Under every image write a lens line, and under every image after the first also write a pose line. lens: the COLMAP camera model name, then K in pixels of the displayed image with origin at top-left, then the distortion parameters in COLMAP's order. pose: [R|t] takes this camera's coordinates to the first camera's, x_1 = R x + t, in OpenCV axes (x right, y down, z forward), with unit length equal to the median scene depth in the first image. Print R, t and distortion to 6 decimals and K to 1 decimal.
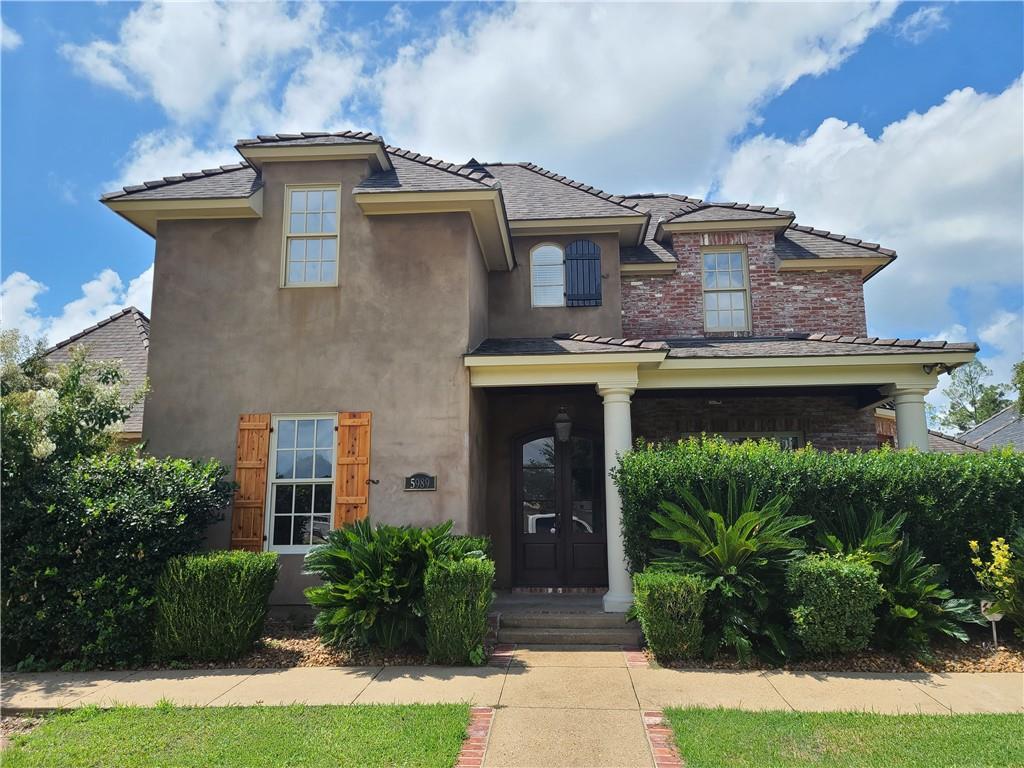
lens RADIAL K [[744.3, 0, 498.9], [0, 744.3, 386.1], [0, 0, 1]] dist [0.061486, -0.024235]
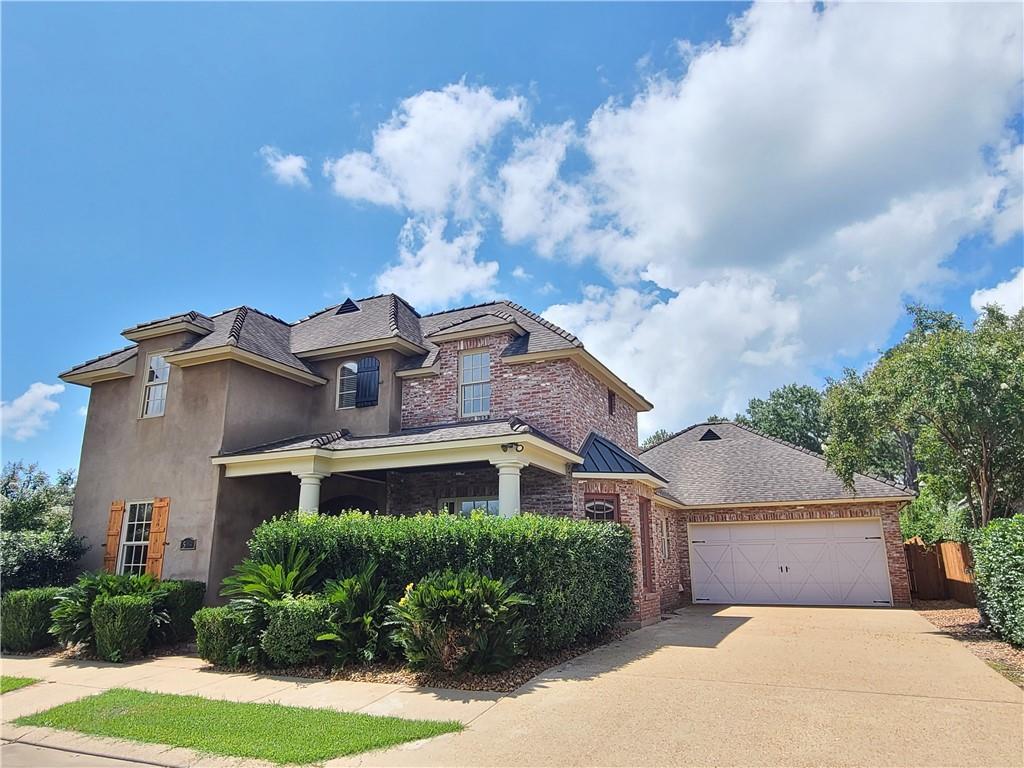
lens RADIAL K [[677.3, 0, 506.4], [0, 677.3, 386.8], [0, 0, 1]] dist [-0.003314, -0.000463]
pose [[0.933223, -0.091425, -0.347470, 1.338077], [0.065526, 0.994173, -0.085594, -0.036550], [0.353271, 0.057110, 0.933776, -0.092118]]
